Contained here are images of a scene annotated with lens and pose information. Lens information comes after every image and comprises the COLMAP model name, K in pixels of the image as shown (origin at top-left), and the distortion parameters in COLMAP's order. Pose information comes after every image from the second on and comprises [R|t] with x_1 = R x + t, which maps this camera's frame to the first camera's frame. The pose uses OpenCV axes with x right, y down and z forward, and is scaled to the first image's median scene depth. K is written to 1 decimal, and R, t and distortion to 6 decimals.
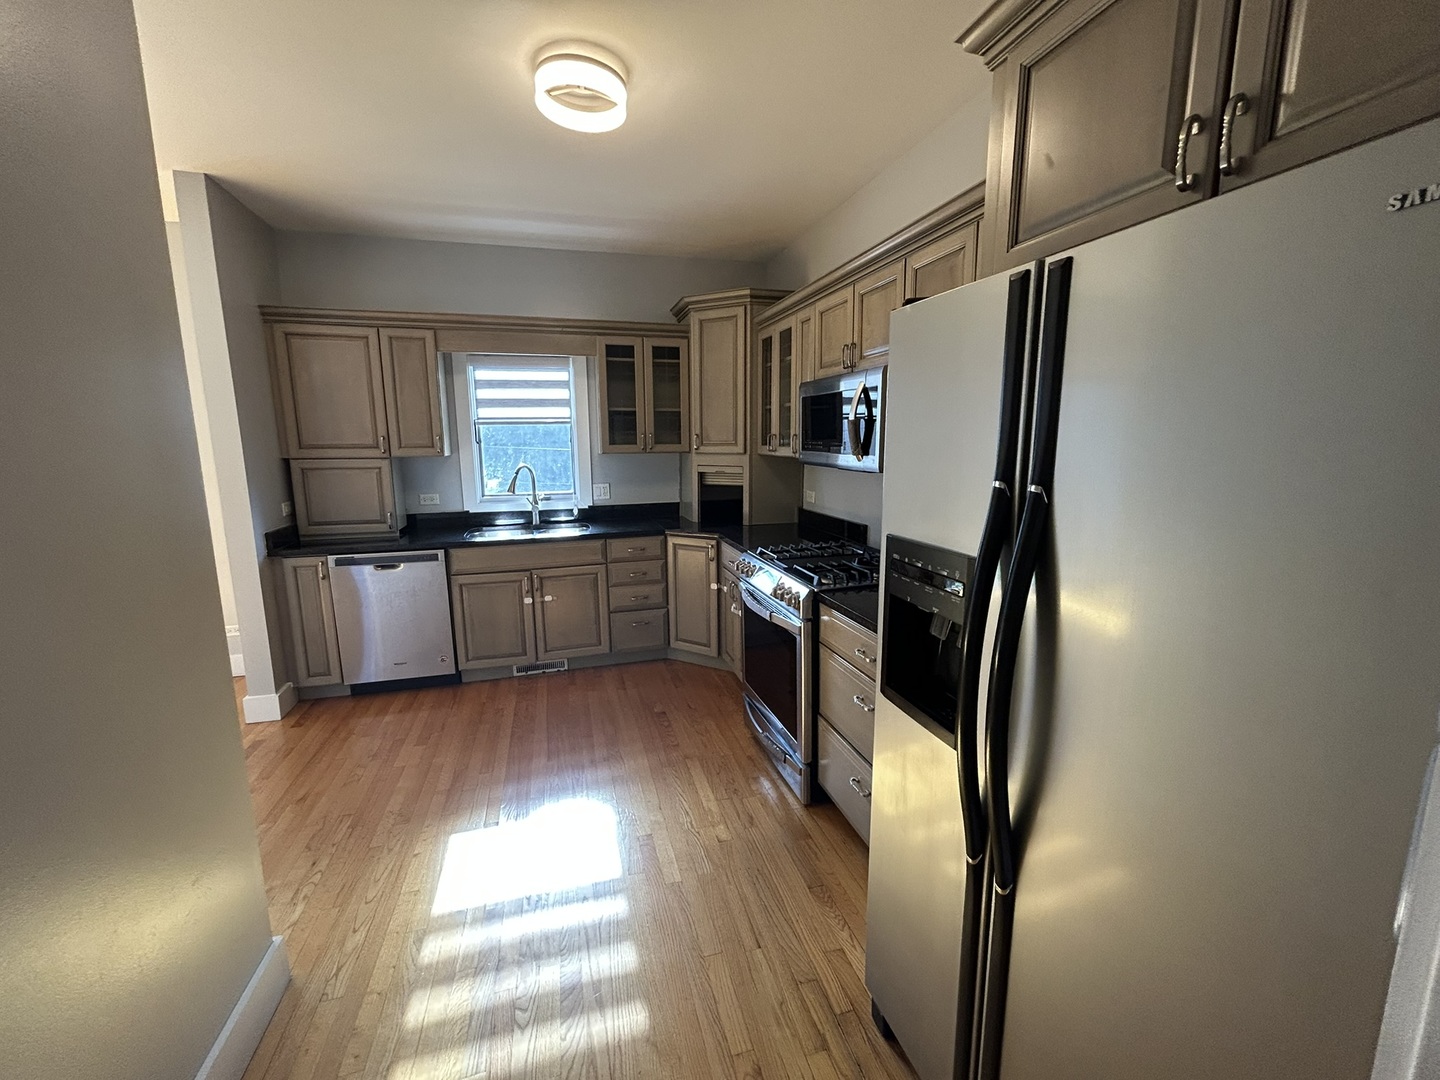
lens RADIAL K [[579.2, 0, 722.0], [0, 579.2, 541.5], [0, 0, 1]] dist [0.001433, 0.001959]
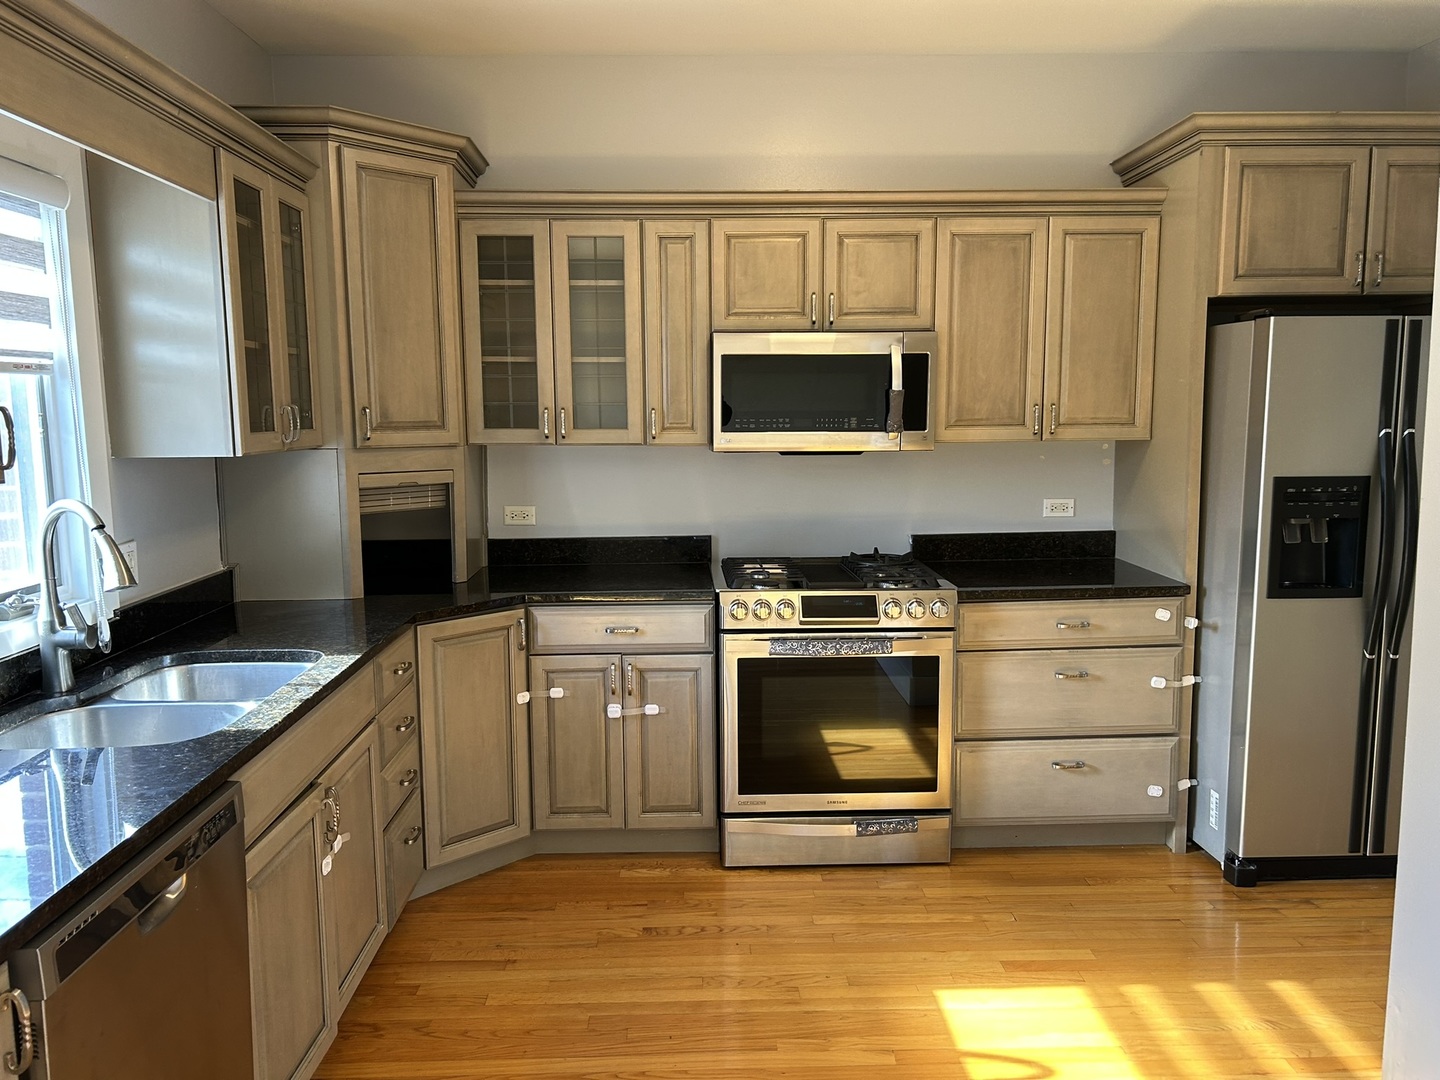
lens RADIAL K [[1090.3, 0, 719.8], [0, 1090.3, 542.0], [0, 0, 1]] dist [0.056227, -0.048867]
pose [[0.255729, -0.124489, 0.958700, -1.400608], [0.179842, 0.980490, 0.079347, -0.166764], [-0.949873, 0.152124, 0.273128, 0.852629]]
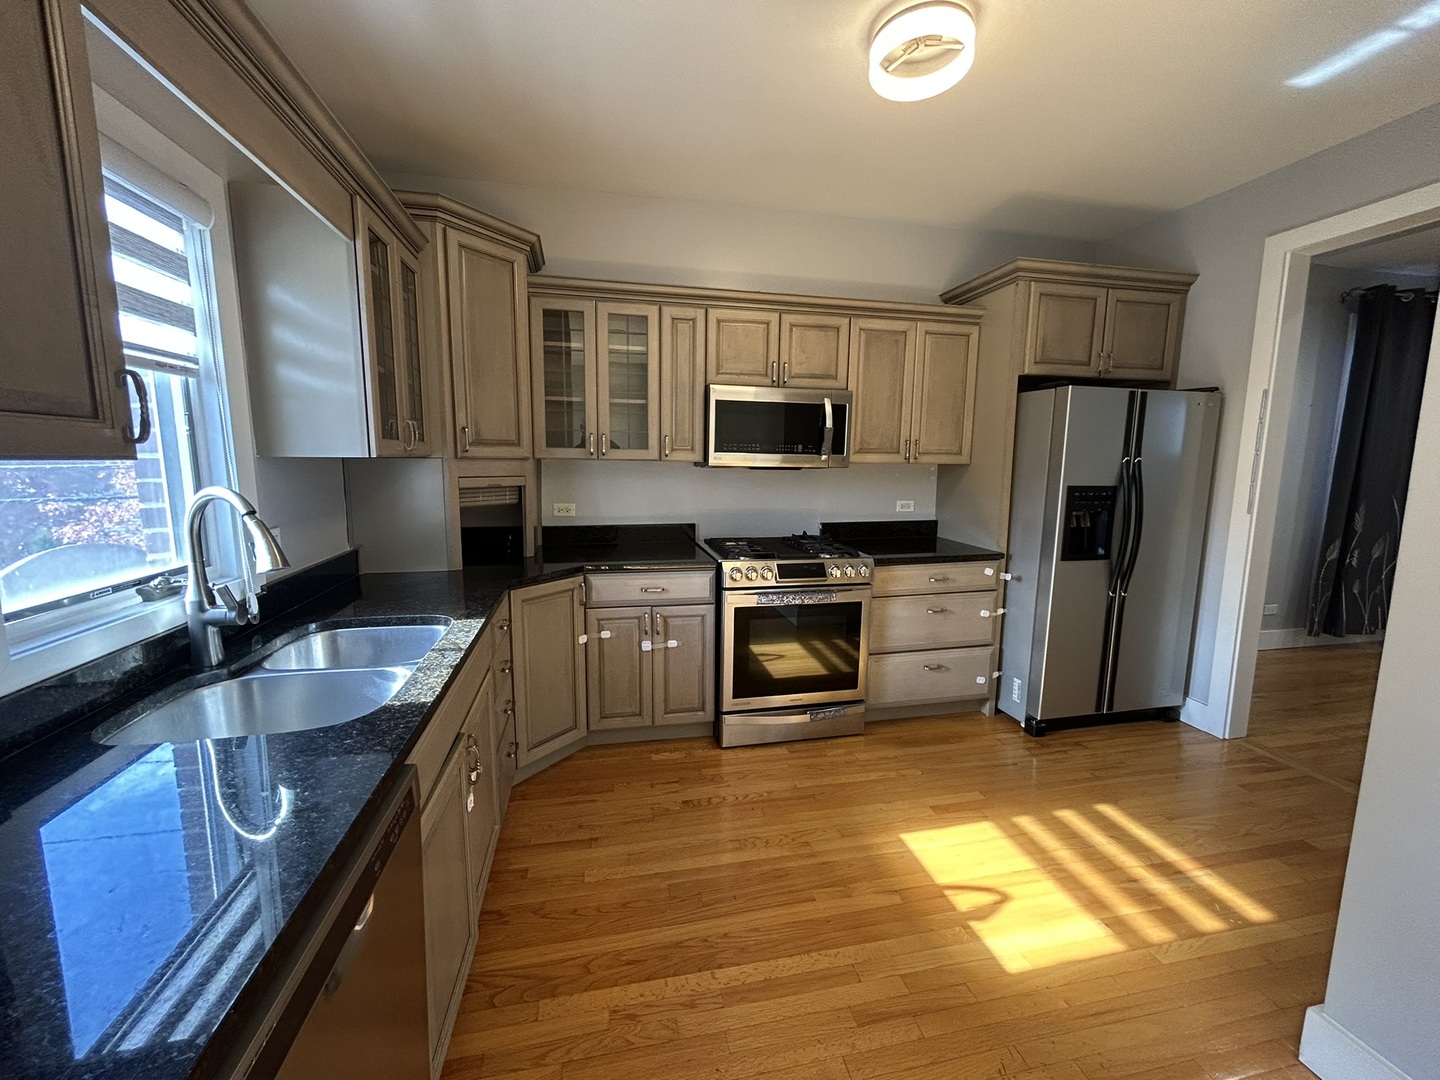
lens RADIAL K [[579.2, 0, 718.1], [0, 579.2, 536.0], [0, 0, 1]] dist [0.001433, 0.001959]
pose [[0.074713, -0.136268, 0.987851, -1.102961], [0.166019, 0.978494, 0.122421, -0.173577], [-0.983288, 0.154855, 0.095729, 1.166478]]
